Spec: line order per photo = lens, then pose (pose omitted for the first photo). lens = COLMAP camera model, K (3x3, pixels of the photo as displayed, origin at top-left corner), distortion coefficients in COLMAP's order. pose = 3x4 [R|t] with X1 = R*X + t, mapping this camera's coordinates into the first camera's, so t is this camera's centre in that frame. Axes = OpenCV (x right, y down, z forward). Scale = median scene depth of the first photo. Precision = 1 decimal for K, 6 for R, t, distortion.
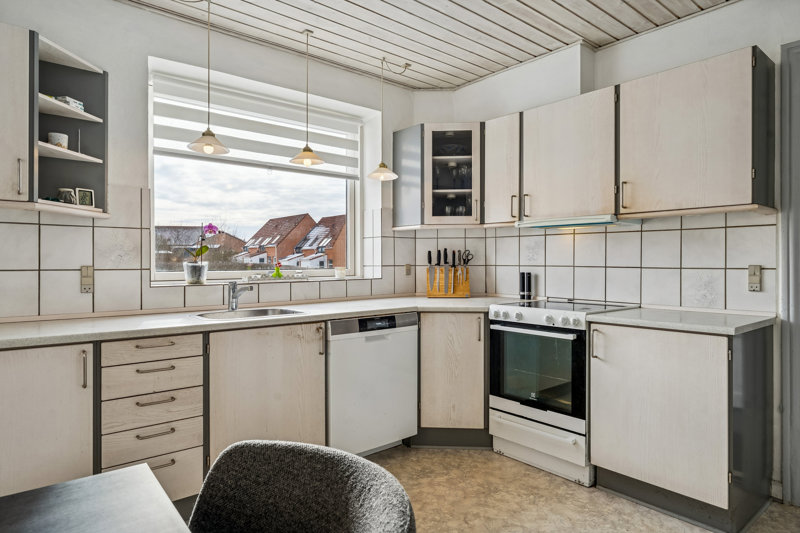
lens RADIAL K [[479.0, 0, 394.6], [0, 479.0, 267.4], [0, 0, 1]] dist [0.005246, 0.002804]
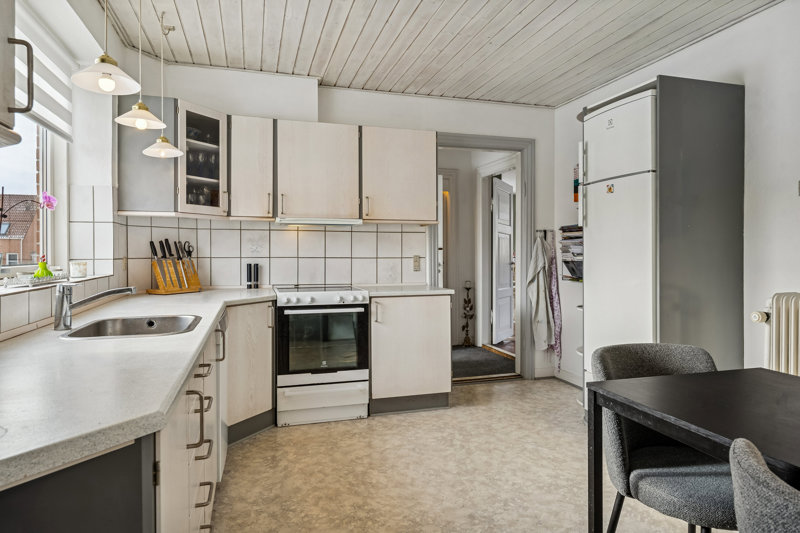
lens RADIAL K [[492.4, 0, 397.9], [0, 492.4, 262.9], [0, 0, 1]] dist [-0.017171, -0.000312]
pose [[0.395855, -0.017147, 0.918153, -0.762897], [0.012658, 0.999833, 0.013215, -0.002150], [-0.918226, 0.006390, 0.396006, 0.324974]]
